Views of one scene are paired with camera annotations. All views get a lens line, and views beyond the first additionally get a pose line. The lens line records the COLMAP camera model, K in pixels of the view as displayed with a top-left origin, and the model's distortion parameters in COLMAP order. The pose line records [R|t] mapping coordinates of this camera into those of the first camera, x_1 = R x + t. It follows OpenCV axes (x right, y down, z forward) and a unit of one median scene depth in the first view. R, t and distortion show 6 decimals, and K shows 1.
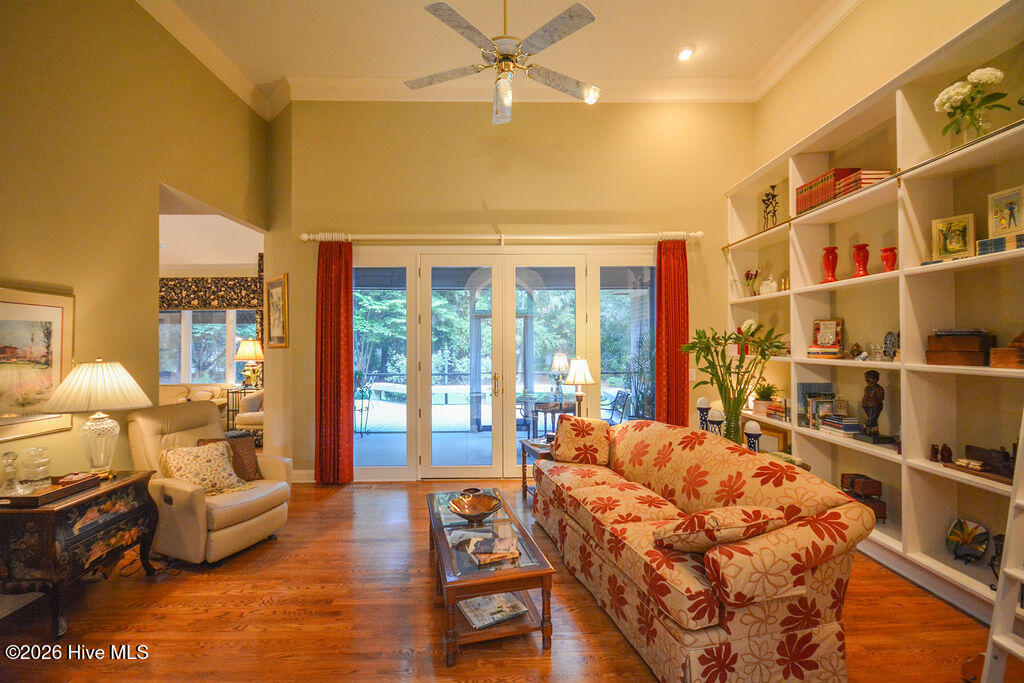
lens RADIAL K [[457.6, 0, 512.0], [0, 457.6, 341.5], [0, 0, 1]] dist [0.018349, -0.000230]
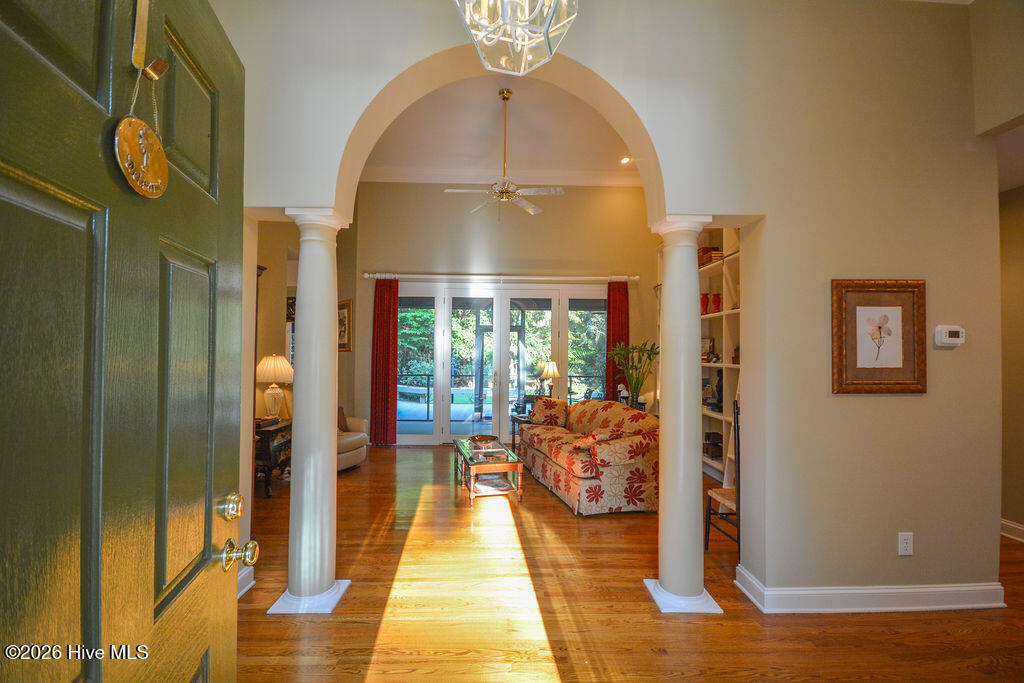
lens RADIAL K [[457.6, 0, 512.0], [0, 457.6, 341.5], [0, 0, 1]] dist [0.018349, -0.000230]
pose [[0.999873, 0.015914, 0.000991, 0.017408], [-0.015883, 0.999546, -0.025617, 0.014520], [-0.001399, 0.025598, 0.999671, -0.582762]]
